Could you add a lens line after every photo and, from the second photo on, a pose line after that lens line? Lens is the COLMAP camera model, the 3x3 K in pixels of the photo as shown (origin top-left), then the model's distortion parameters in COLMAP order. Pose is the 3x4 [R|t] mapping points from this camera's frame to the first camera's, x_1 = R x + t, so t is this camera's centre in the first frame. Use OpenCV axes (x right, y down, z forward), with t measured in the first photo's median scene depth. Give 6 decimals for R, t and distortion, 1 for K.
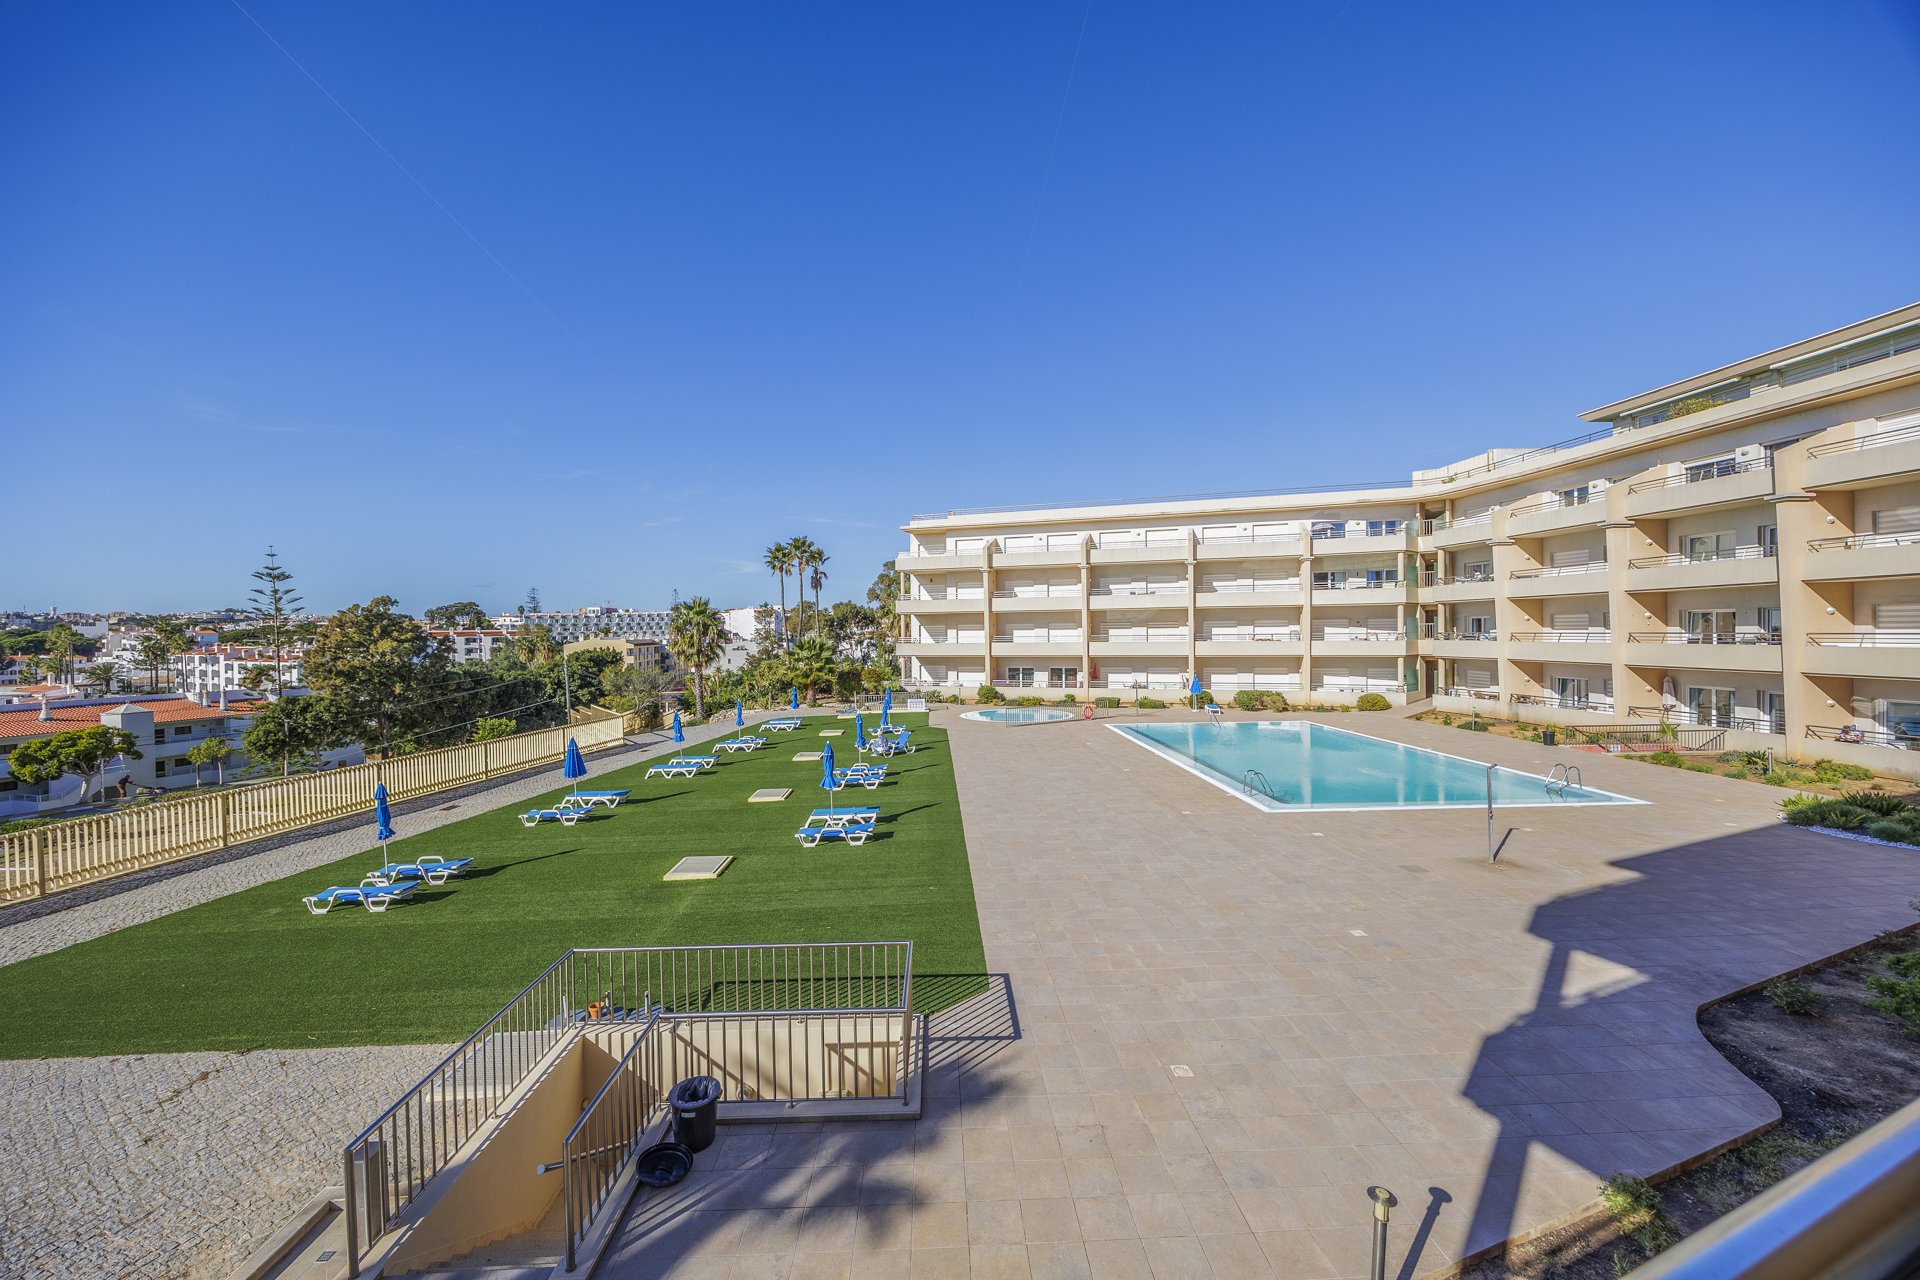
lens RADIAL K [[729.0, 0, 960.0], [0, 729.0, 640.0], [0, 0, 1]] dist [-0.001593, -0.000596]
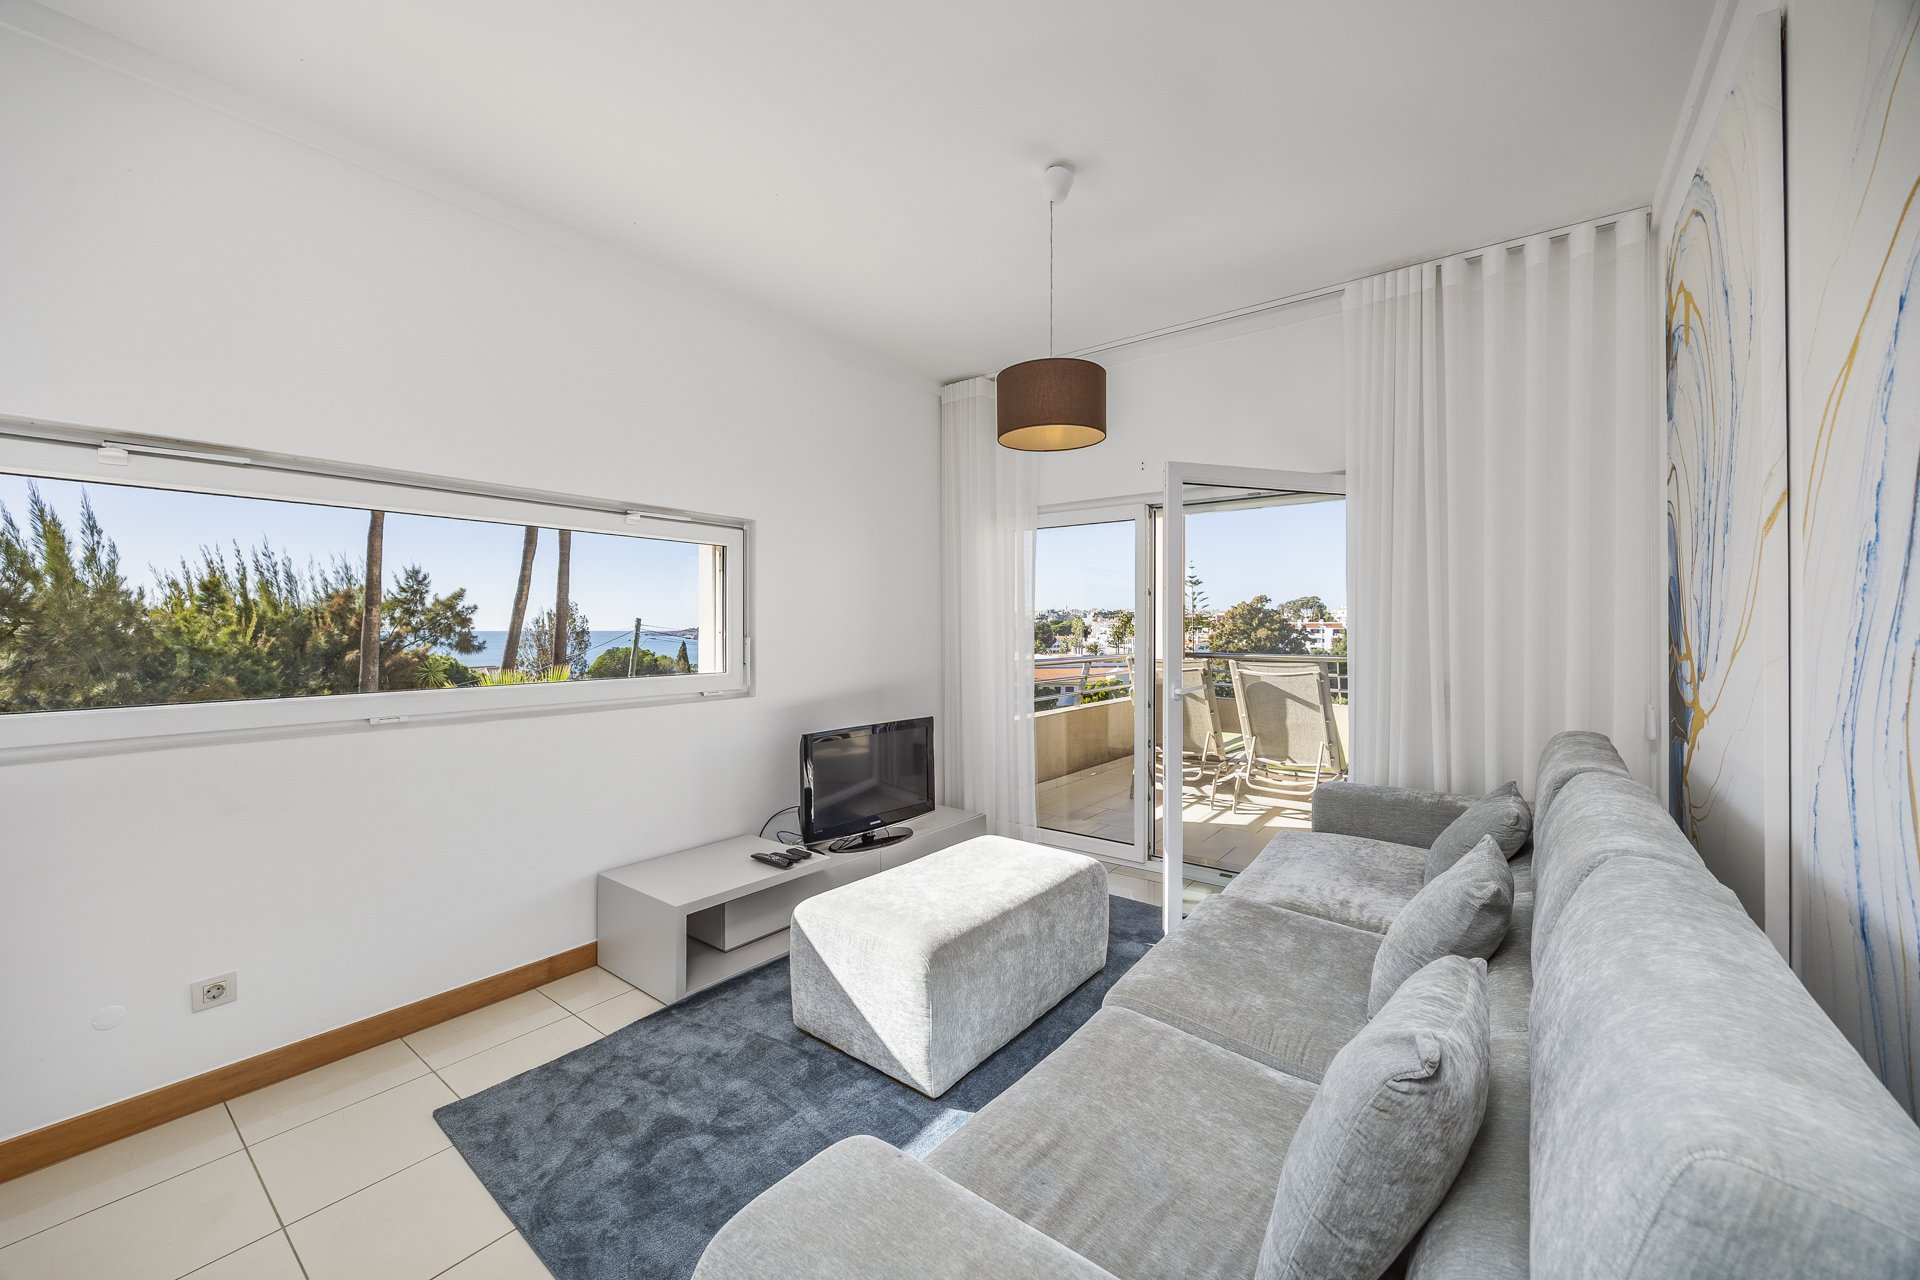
lens RADIAL K [[736.8, 0, 961.5], [0, 736.8, 628.3], [0, 0, 1]] dist [-0.001256, -0.000105]
pose [[0.510494, 0.013305, -0.859778, 0.055920], [-0.018331, 0.999821, 0.004588, 0.002566], [0.859686, 0.013418, 0.510647, -0.111168]]
